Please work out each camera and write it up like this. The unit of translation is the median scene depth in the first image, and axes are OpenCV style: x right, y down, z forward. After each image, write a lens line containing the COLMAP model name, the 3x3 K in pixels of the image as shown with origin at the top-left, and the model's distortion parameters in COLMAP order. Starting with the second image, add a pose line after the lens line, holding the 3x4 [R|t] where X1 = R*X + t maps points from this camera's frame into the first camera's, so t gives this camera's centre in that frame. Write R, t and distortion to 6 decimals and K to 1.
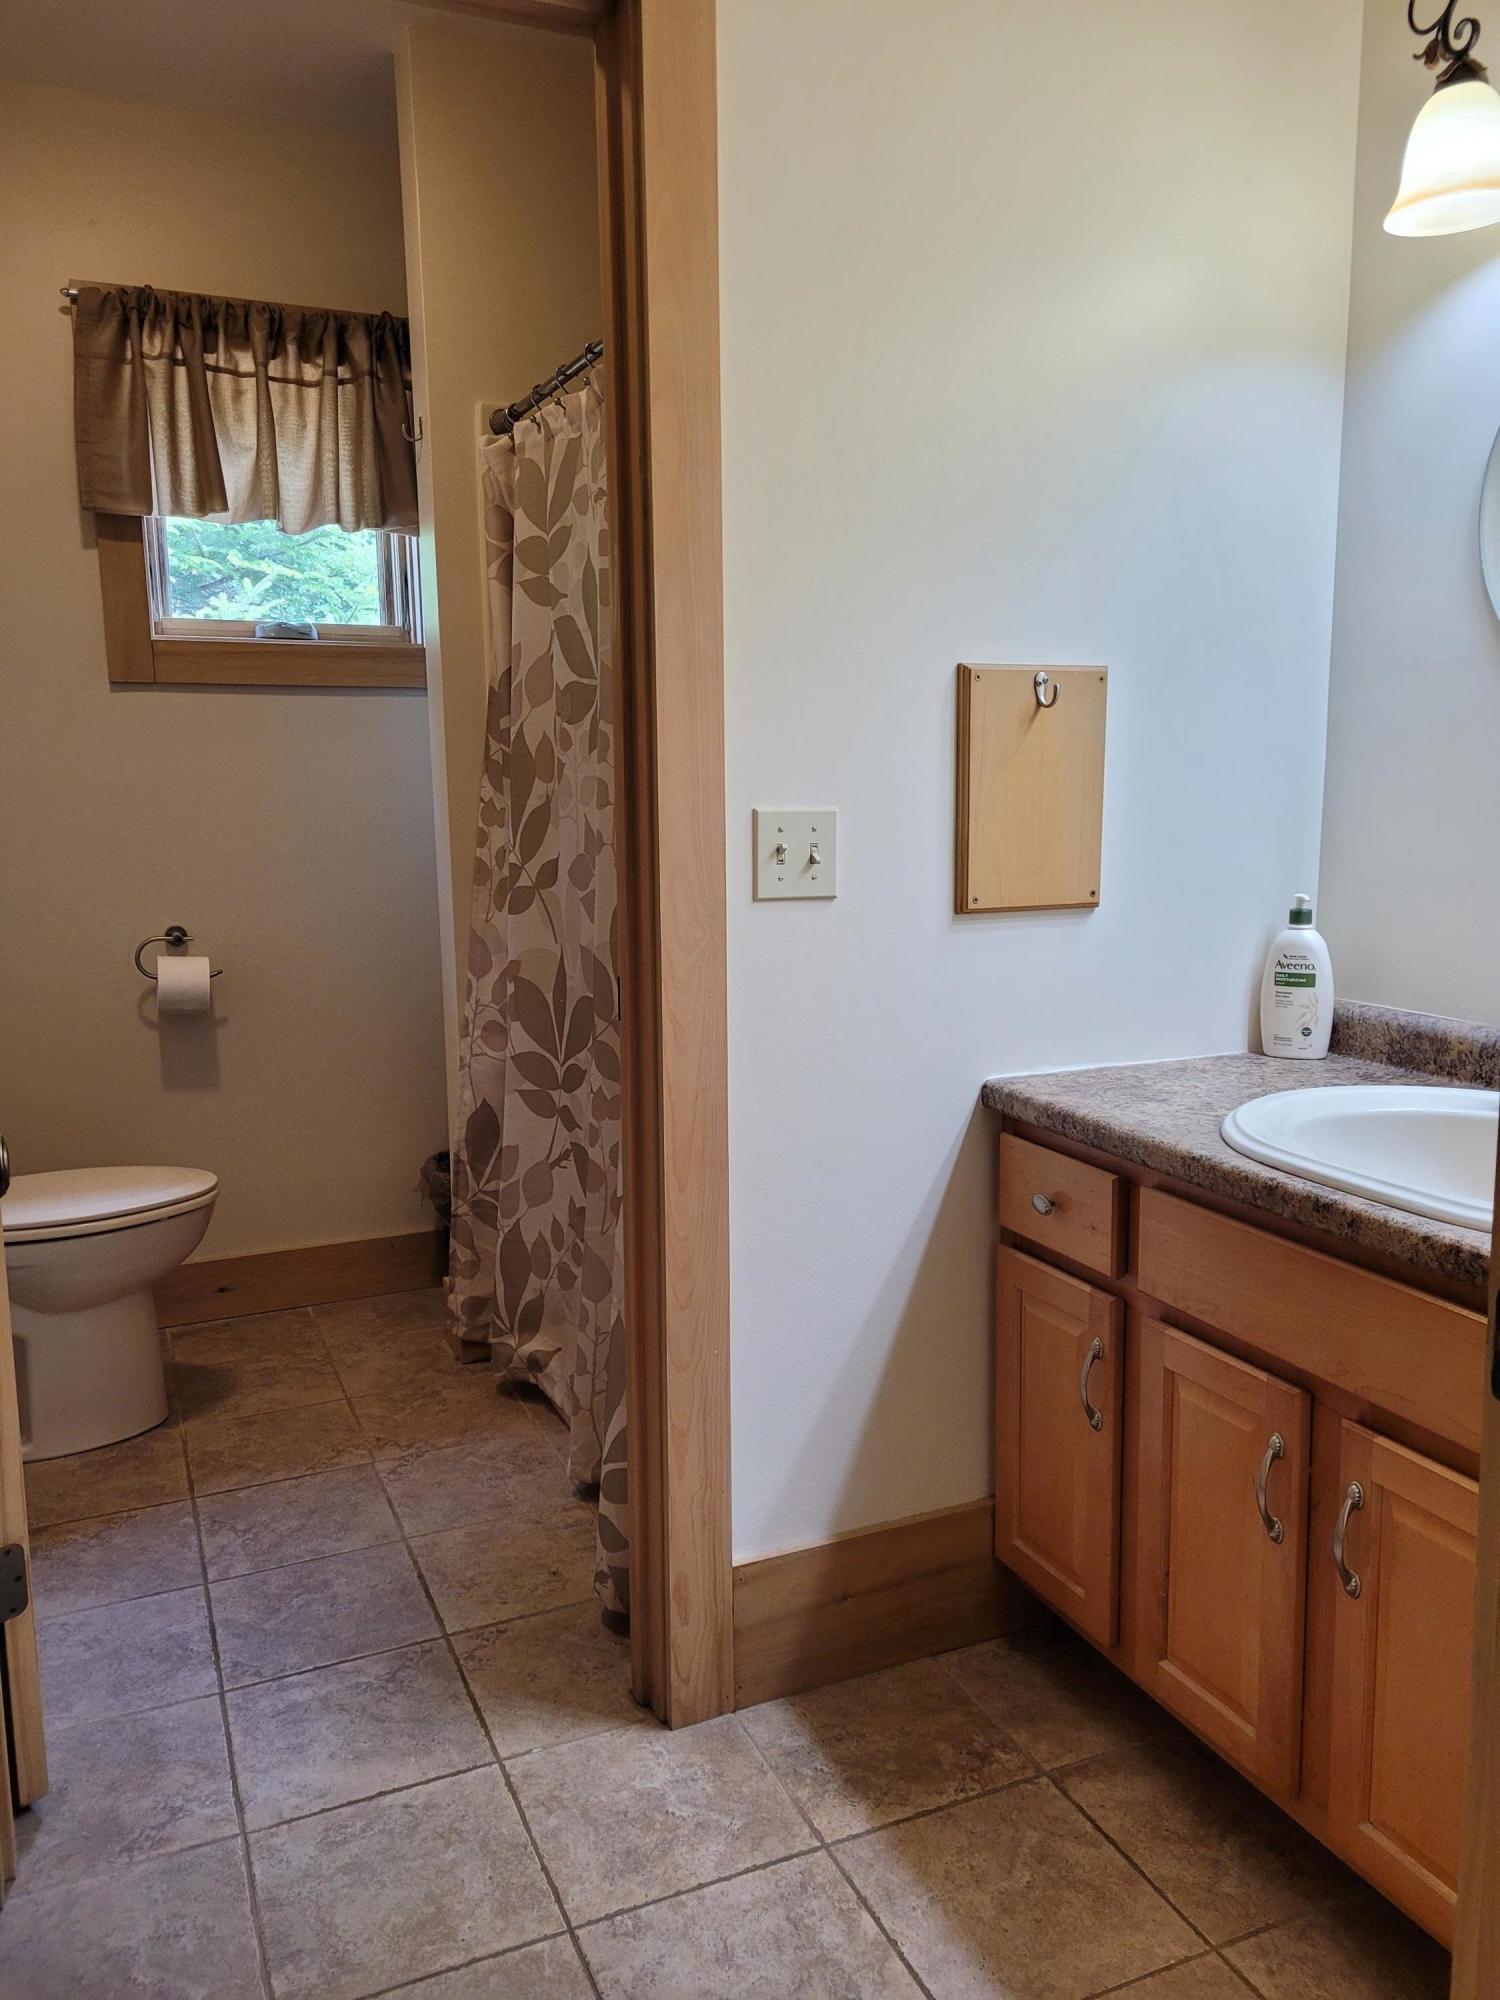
lens RADIAL K [[1488.4, 0, 750.0], [0, 1488.4, 1000.0], [0, 0, 1]] dist [0.067577, -0.055321]
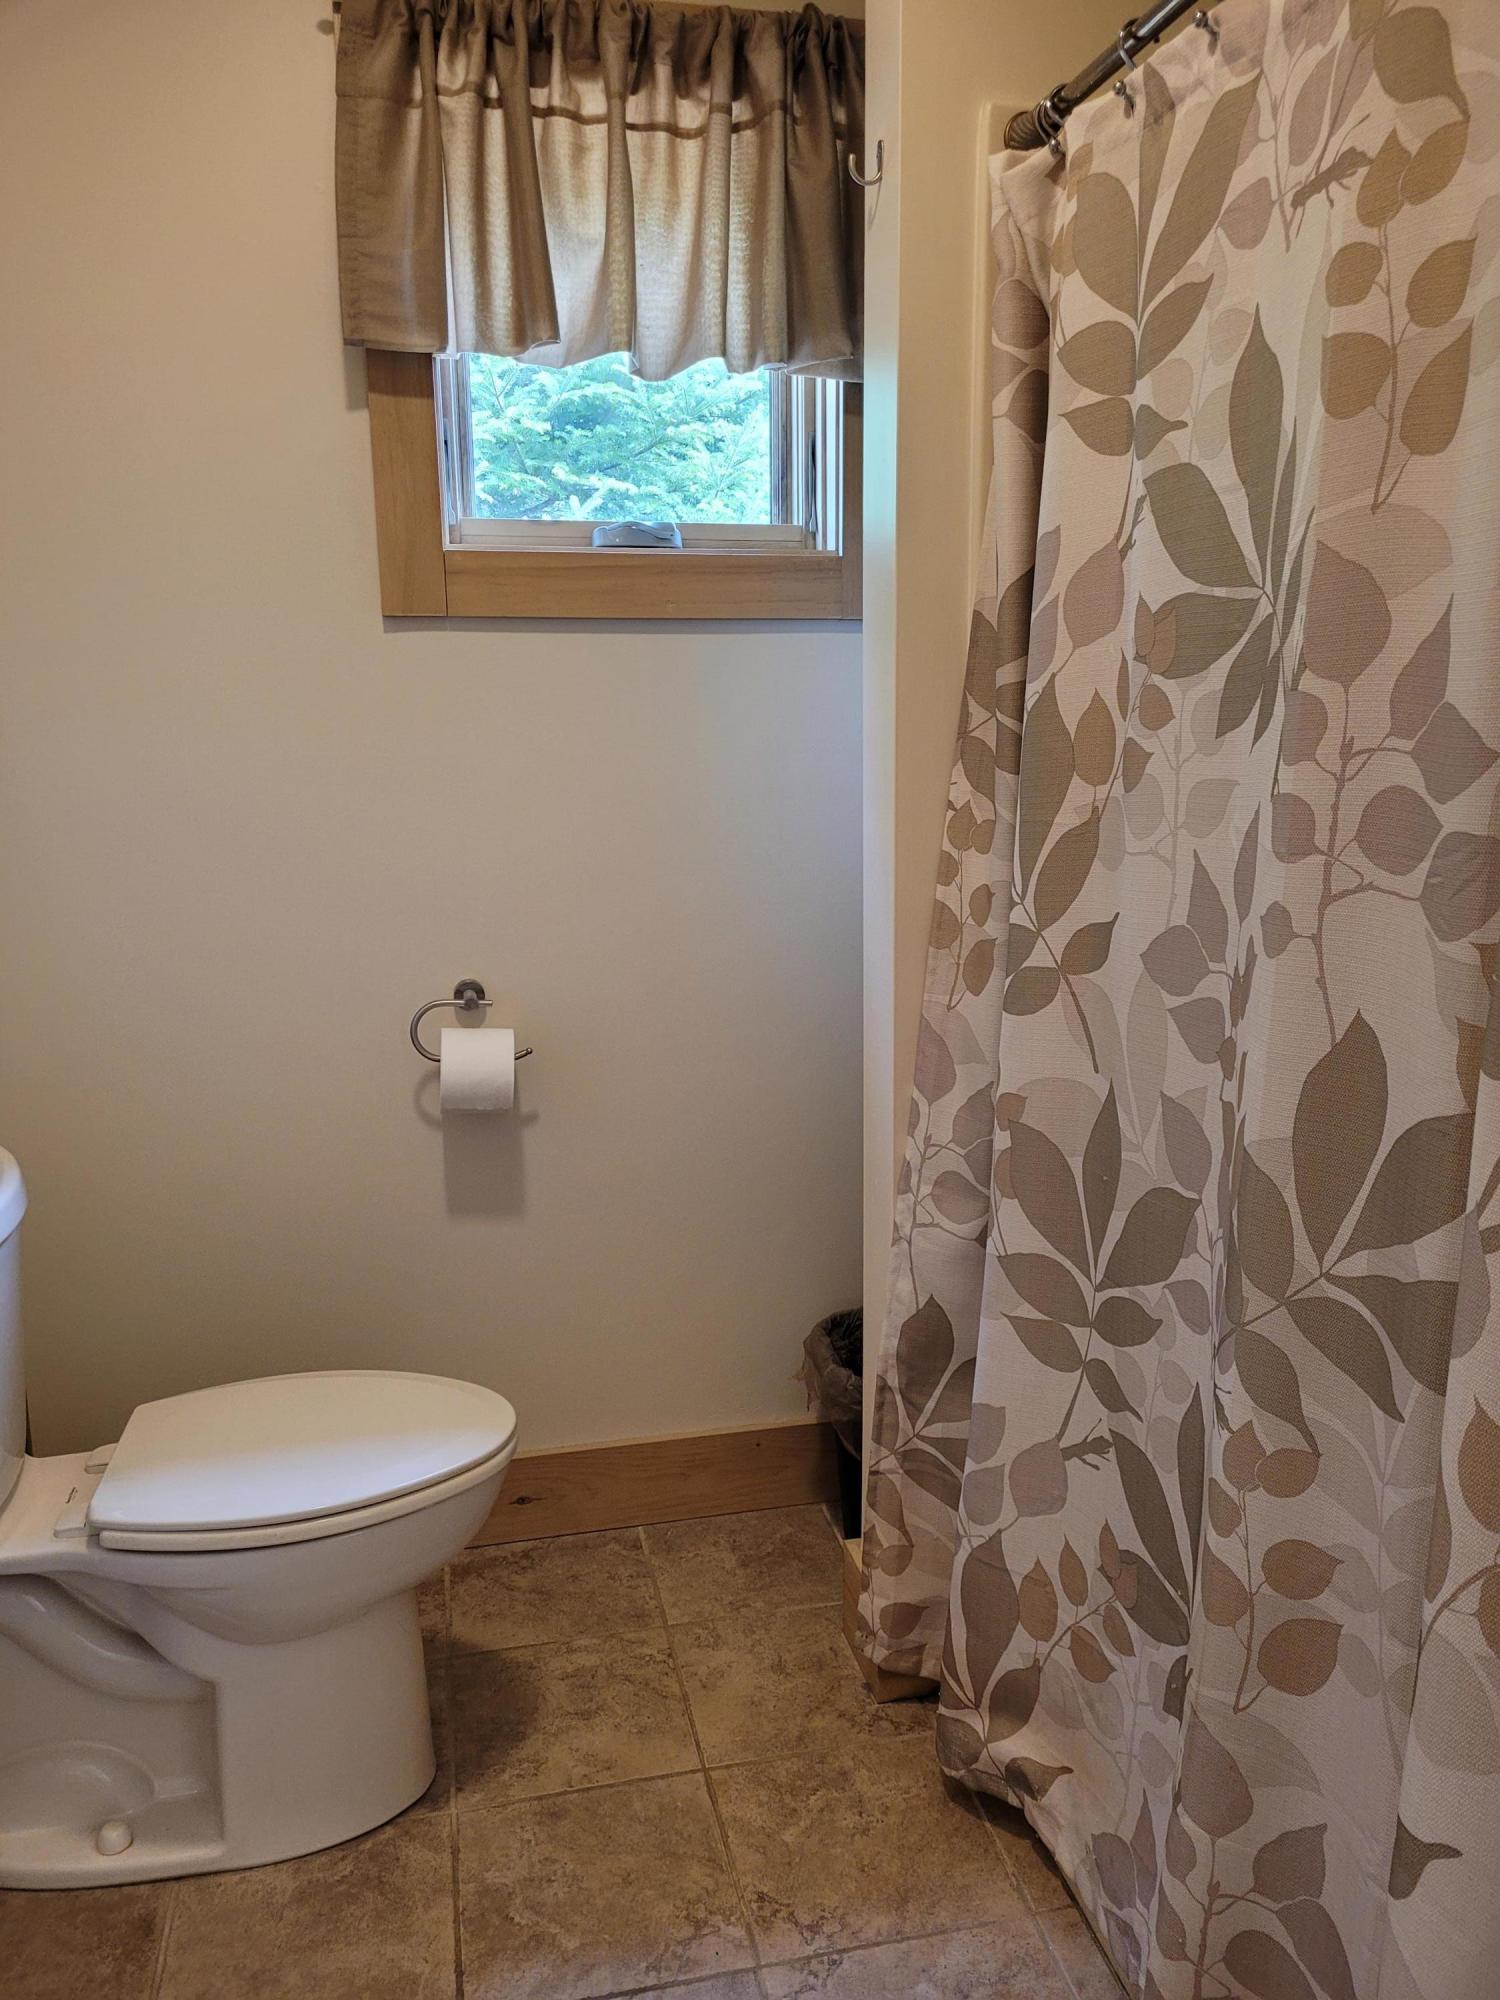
lens RADIAL K [[1488.4, 0, 750.0], [0, 1488.4, 1000.0], [0, 0, 1]] dist [0.067577, -0.055321]
pose [[0.980456, 0.037345, -0.193159, -0.137749], [-0.029757, 0.998673, 0.042036, -0.077803], [0.194473, -0.035467, 0.980267, 0.392822]]
